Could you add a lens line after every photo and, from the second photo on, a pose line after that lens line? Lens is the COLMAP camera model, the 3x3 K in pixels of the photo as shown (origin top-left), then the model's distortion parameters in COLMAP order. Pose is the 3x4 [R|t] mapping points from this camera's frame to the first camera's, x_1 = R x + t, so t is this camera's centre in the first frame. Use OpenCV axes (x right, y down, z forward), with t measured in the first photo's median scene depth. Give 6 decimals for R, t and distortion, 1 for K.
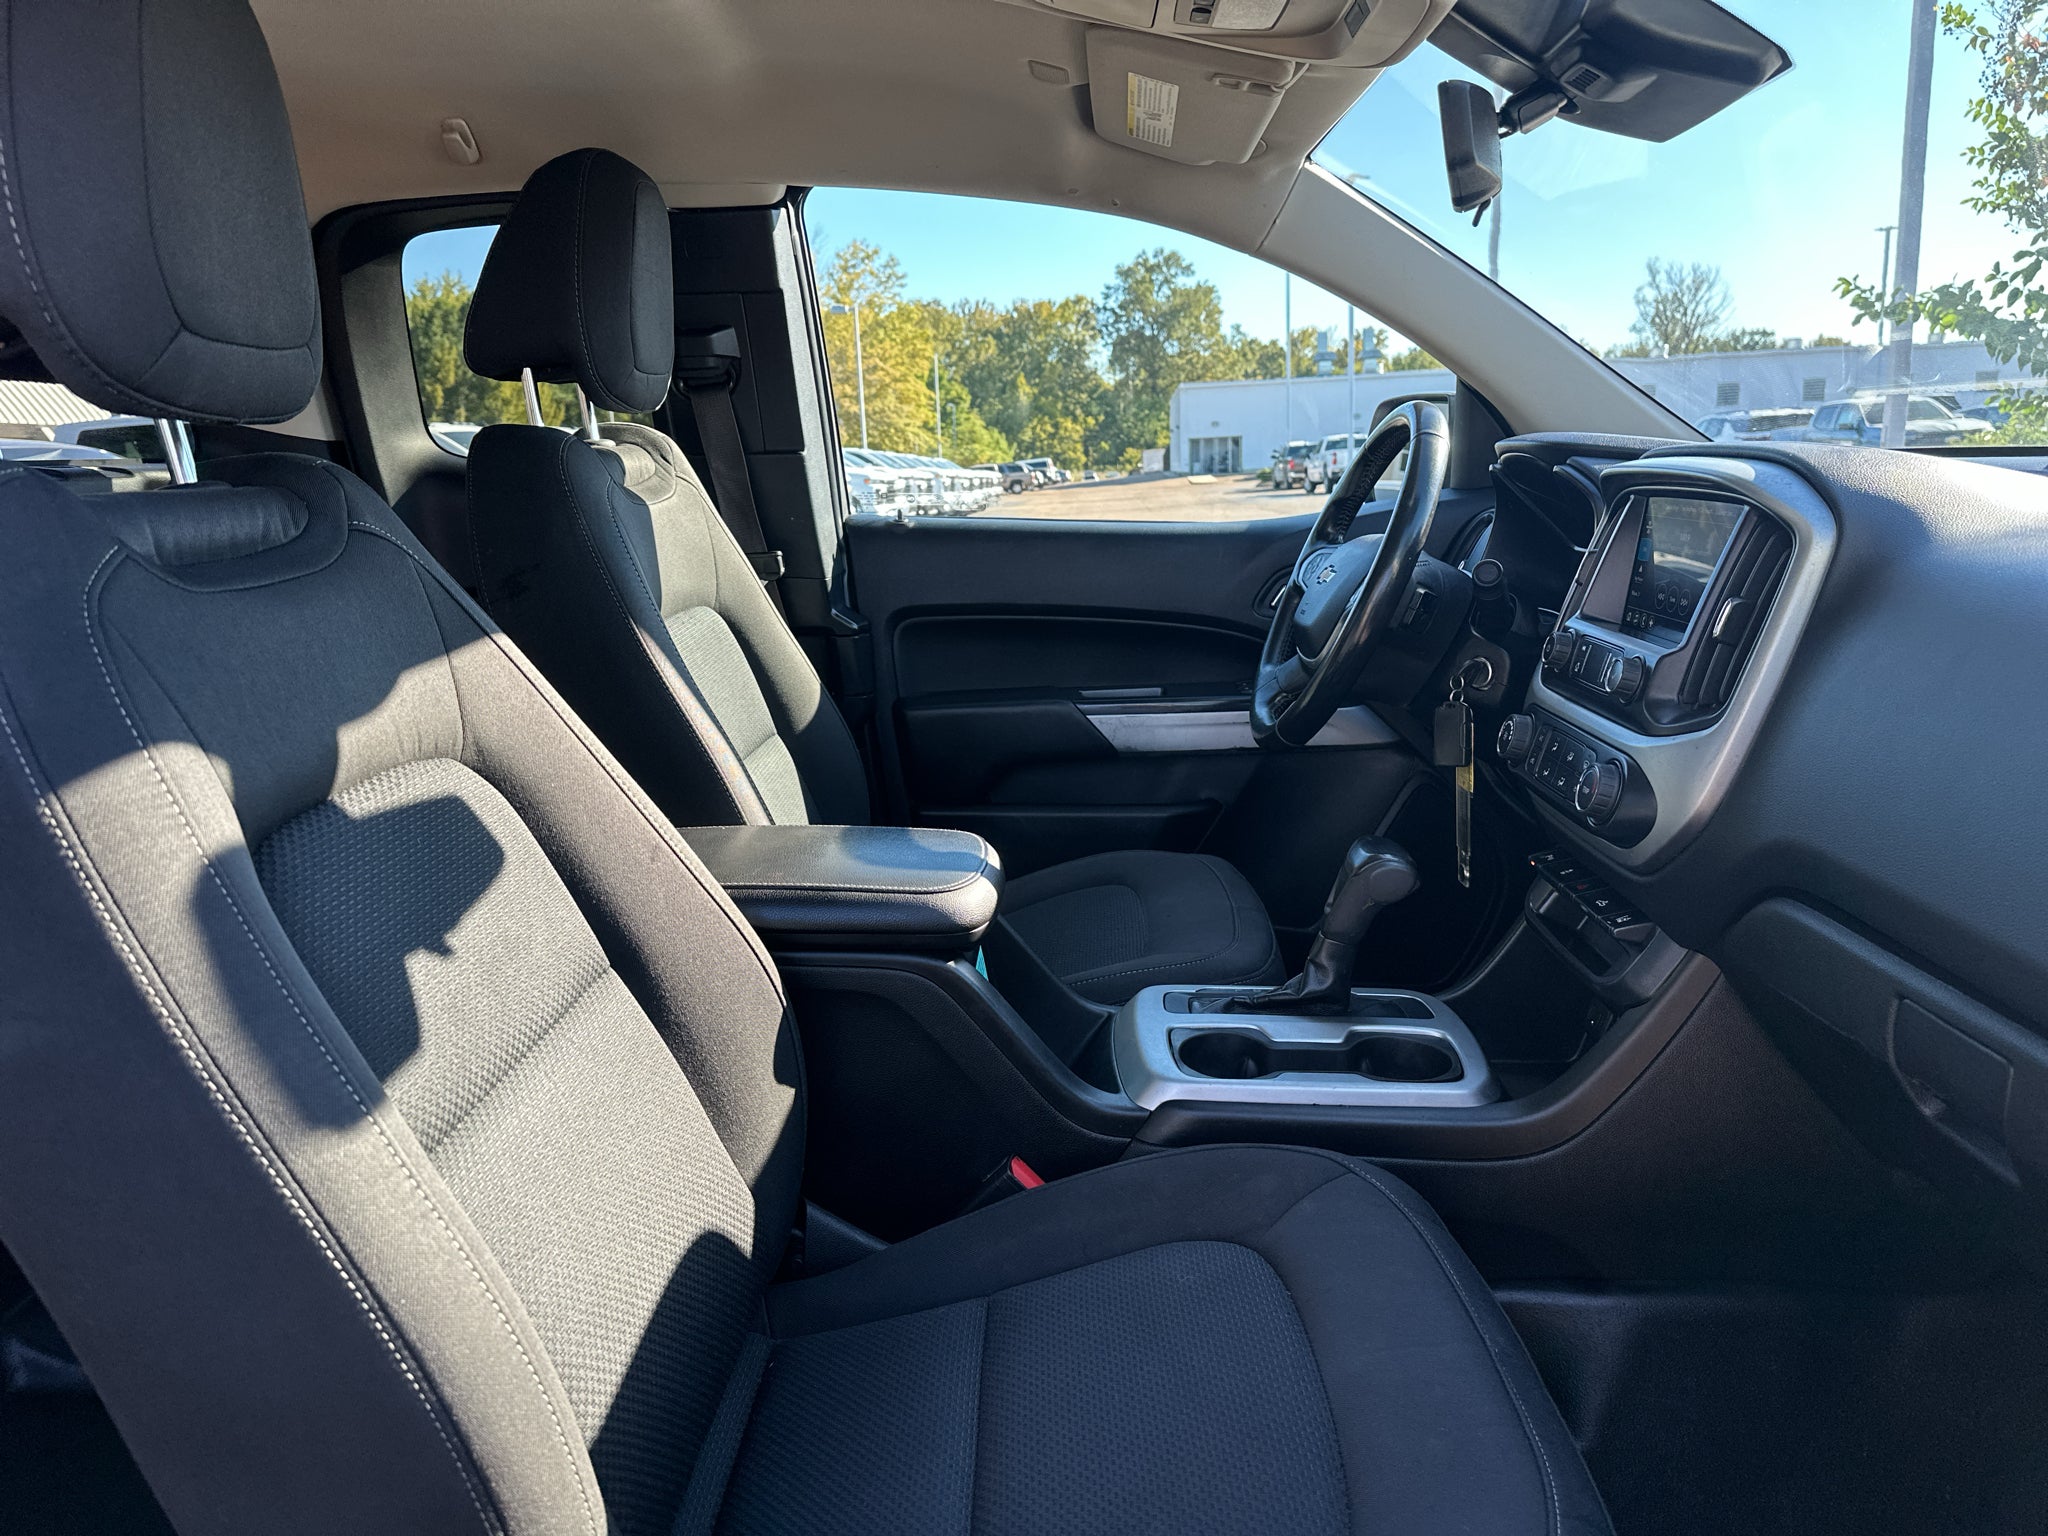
lens RADIAL K [[1527.5, 0, 987.2], [0, 1527.5, 790.8], [0, 0, 1]] dist [0.095886, -0.142259]
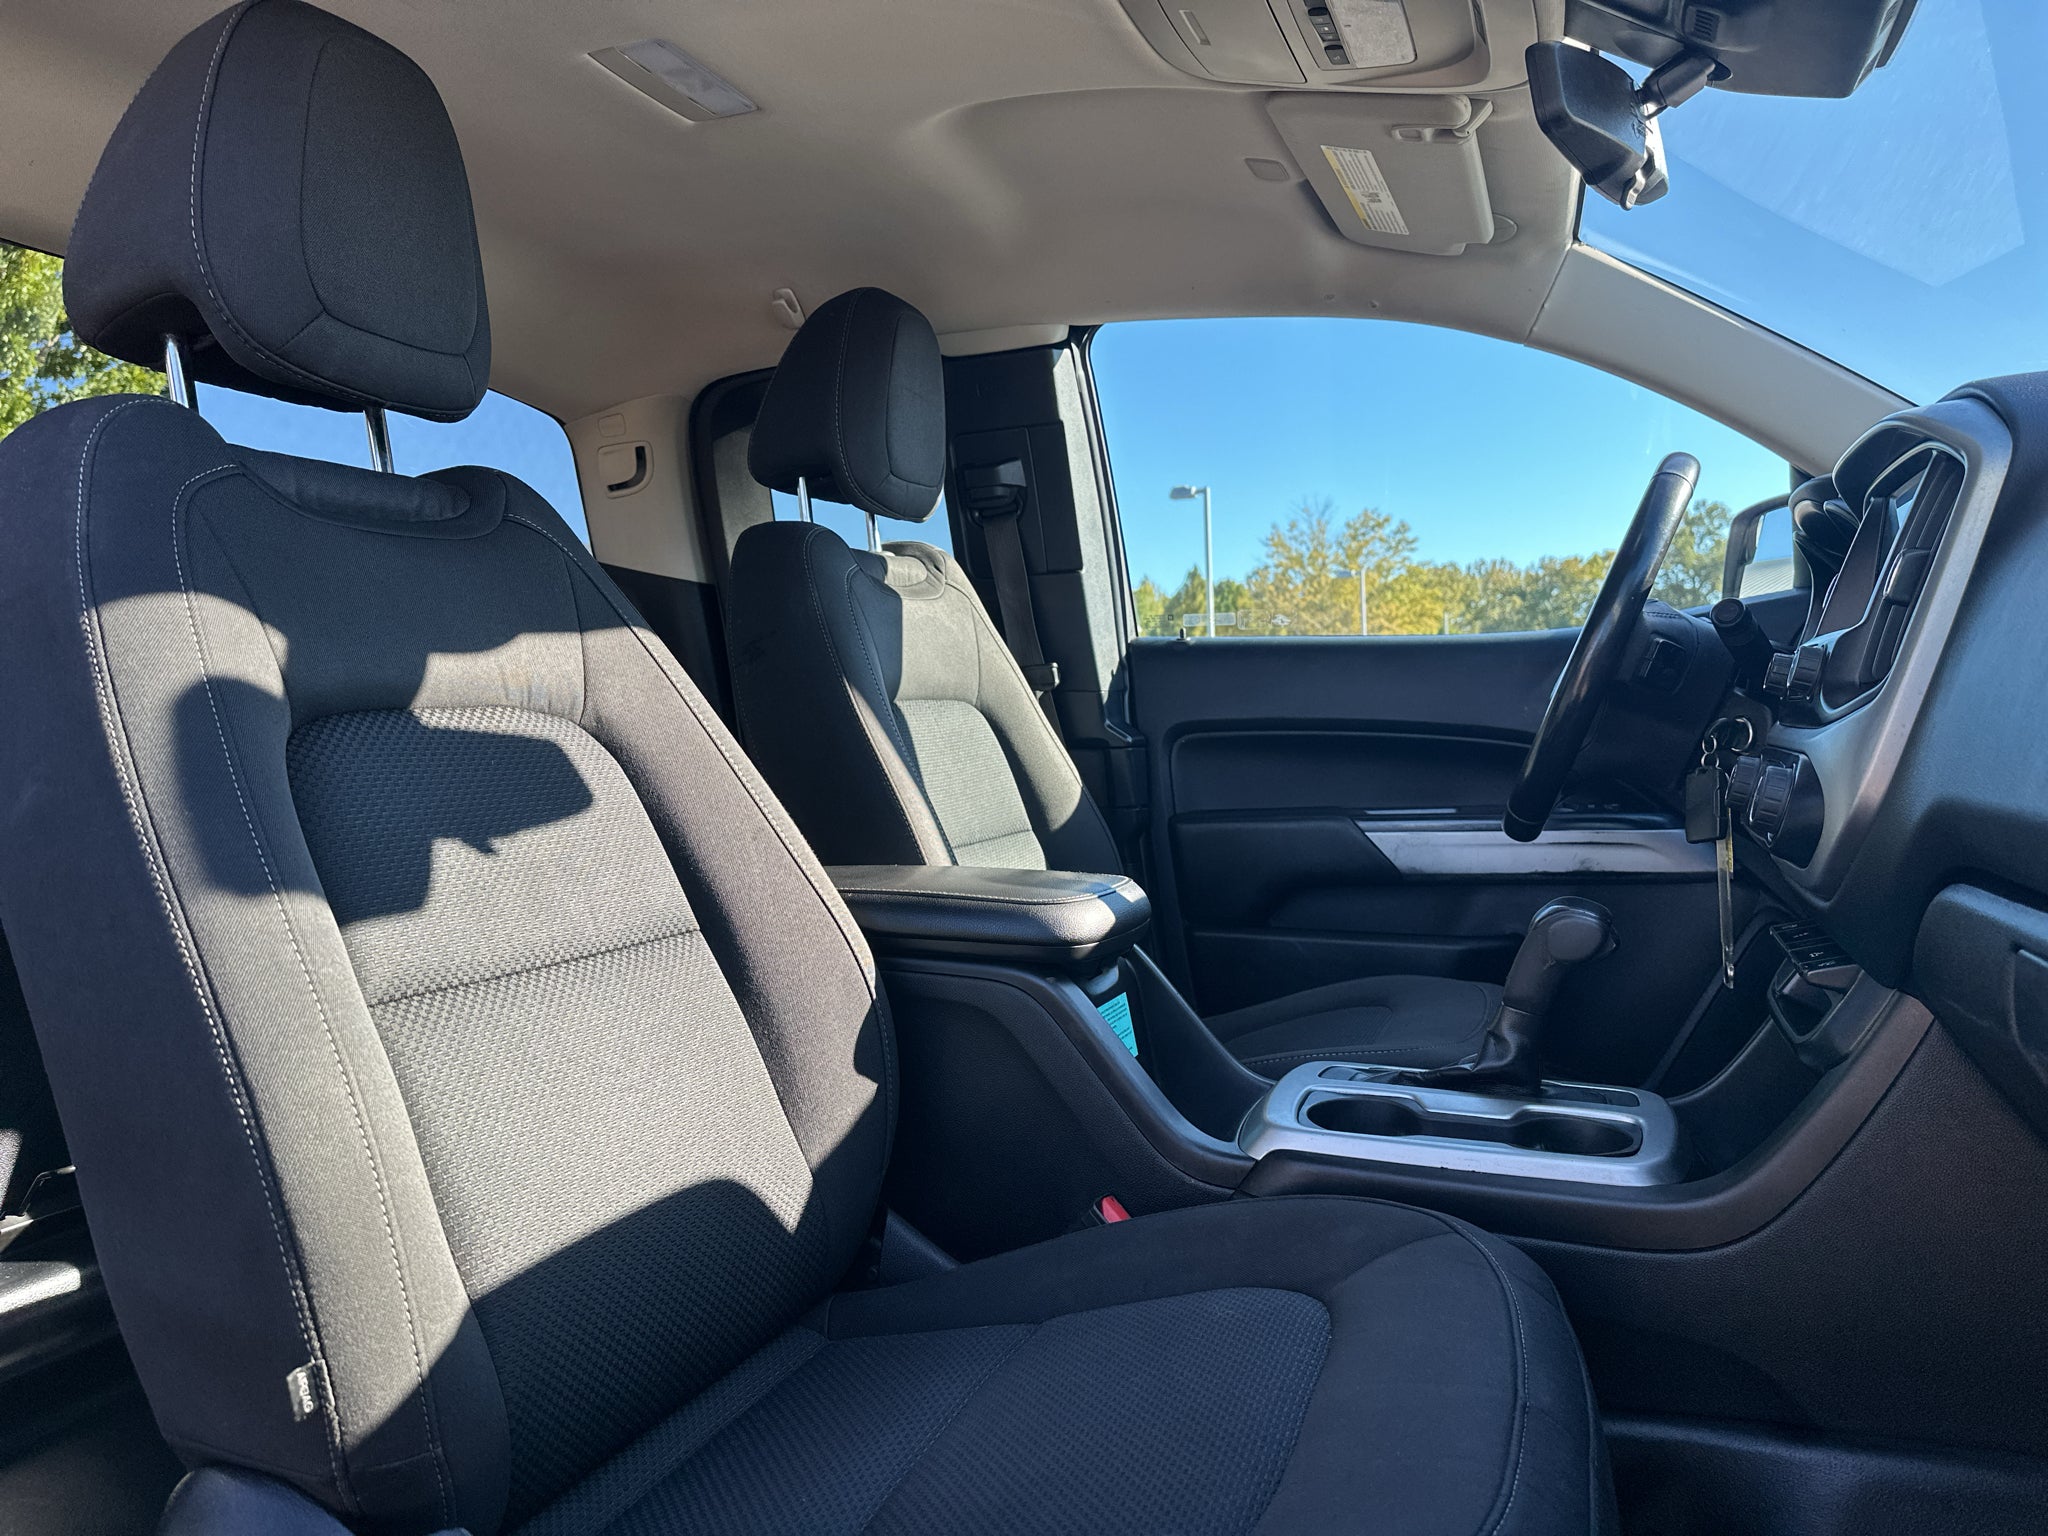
lens RADIAL K [[1527.5, 0, 987.2], [0, 1527.5, 790.8], [0, 0, 1]] dist [0.095886, -0.142259]
pose [[0.934745, 0.009983, -0.355178, 0.254409], [-0.077910, 0.981038, -0.177467, 0.154502], [0.346671, 0.193558, 0.917799, 0.066159]]
